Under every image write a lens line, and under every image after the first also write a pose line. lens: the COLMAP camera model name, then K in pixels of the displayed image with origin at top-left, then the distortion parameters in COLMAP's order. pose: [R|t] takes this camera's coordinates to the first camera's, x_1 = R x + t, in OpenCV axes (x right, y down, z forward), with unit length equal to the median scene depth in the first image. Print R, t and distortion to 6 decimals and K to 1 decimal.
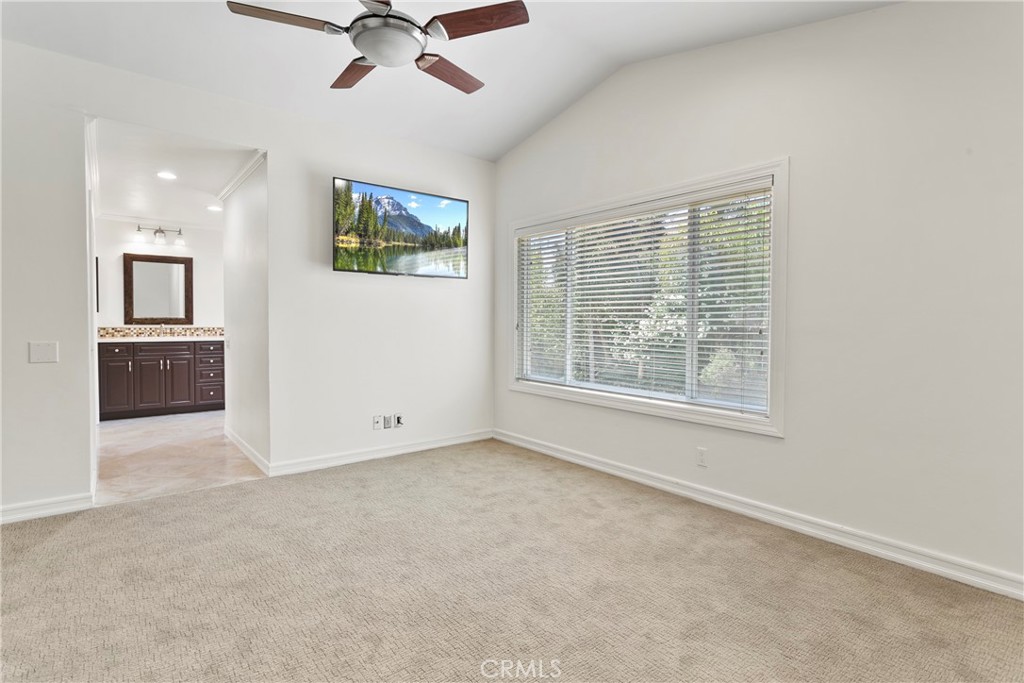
lens RADIAL K [[533.5, 0, 510.1], [0, 533.5, 328.2], [0, 0, 1]] dist [-0.007358, -0.000168]
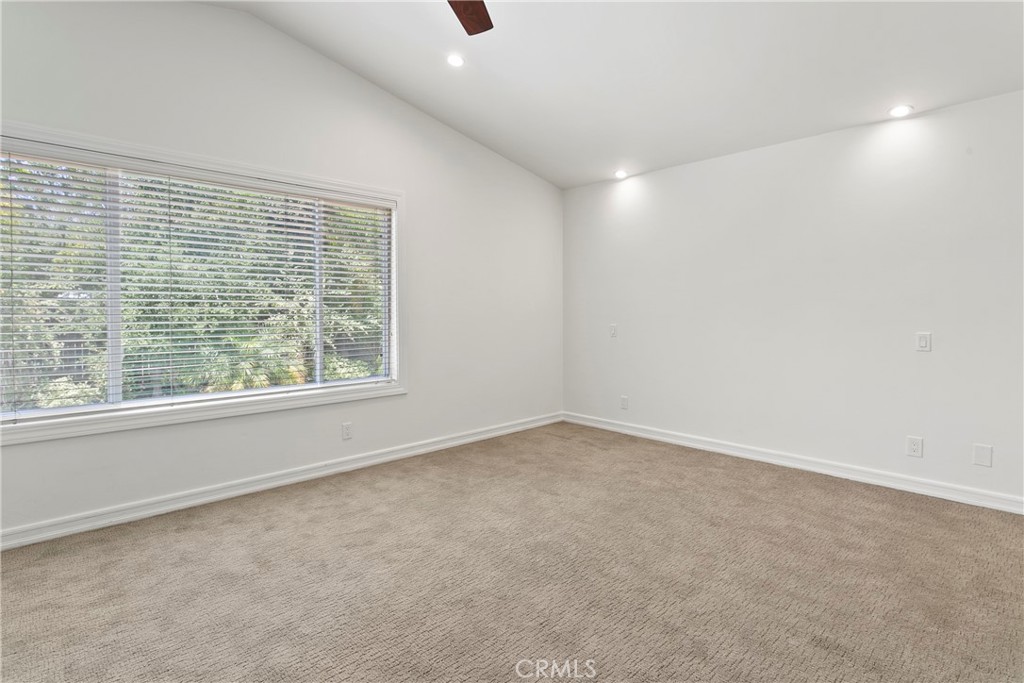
lens RADIAL K [[515.7, 0, 512.5], [0, 515.7, 326.1], [0, 0, 1]] dist [-0.011524, 0.000361]
pose [[-0.124340, -0.030864, 0.991760, -0.745567], [0.018556, 0.999269, 0.033424, -0.009835], [-0.992066, 0.022559, -0.123676, 0.775624]]
